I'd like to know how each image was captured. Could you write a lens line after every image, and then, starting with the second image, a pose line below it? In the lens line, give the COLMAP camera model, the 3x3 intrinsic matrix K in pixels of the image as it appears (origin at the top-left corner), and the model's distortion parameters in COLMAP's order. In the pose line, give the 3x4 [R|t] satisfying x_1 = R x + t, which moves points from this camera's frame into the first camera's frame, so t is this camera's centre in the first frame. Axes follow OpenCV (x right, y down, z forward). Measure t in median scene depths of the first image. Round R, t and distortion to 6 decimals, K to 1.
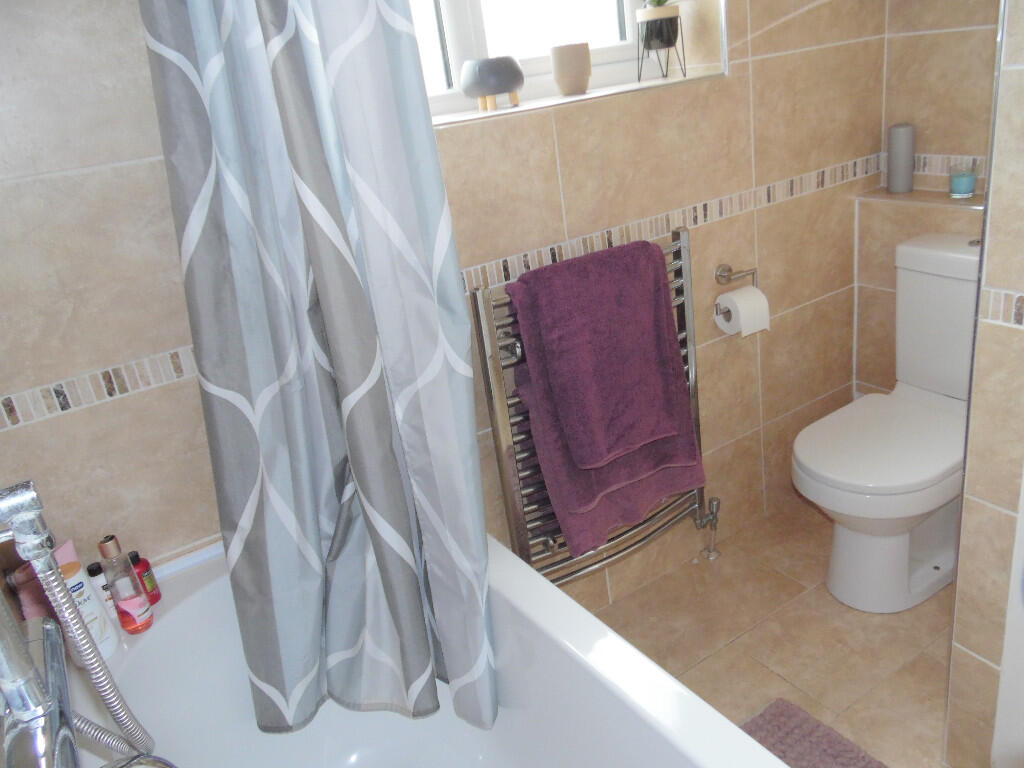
lens RADIAL K [[777.4, 0, 514.8], [0, 777.4, 383.0], [0, 0, 1]] dist [-0.026076, 0.046225]
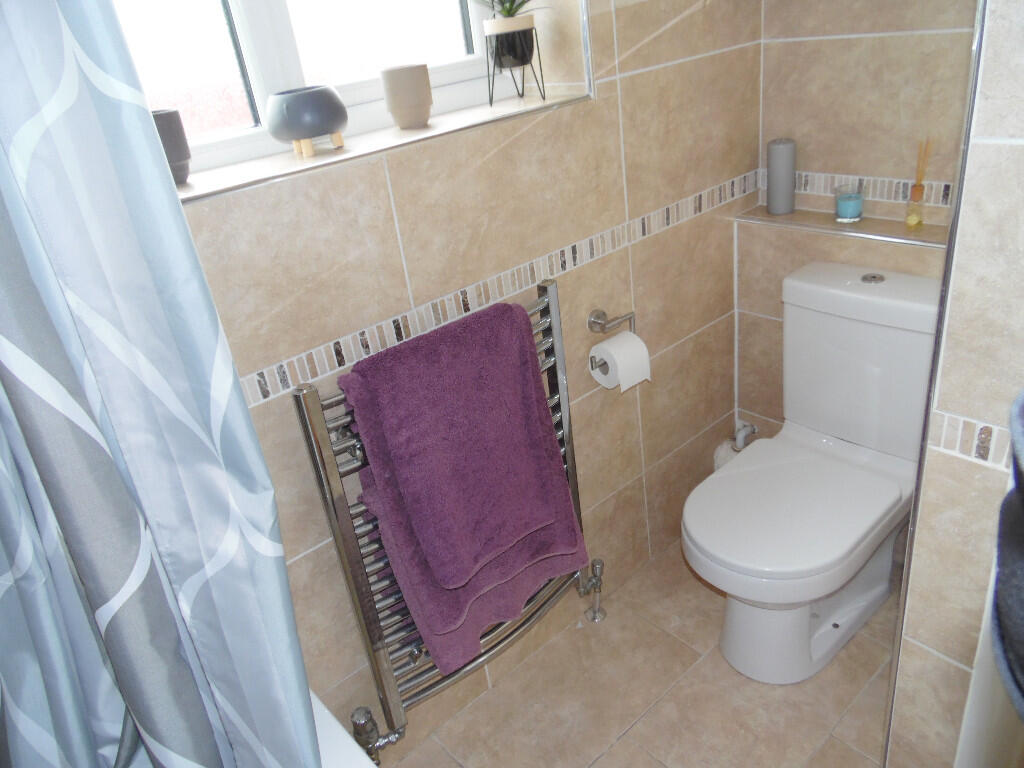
lens RADIAL K [[777.4, 0, 466.3], [0, 777.4, 402.0], [0, 0, 1]] dist [-0.026076, 0.046225]
pose [[0.993631, -0.056103, 0.097725, 0.034879], [0.052007, 0.997678, 0.043975, -0.110554], [-0.099965, -0.038612, 0.994241, 0.158353]]
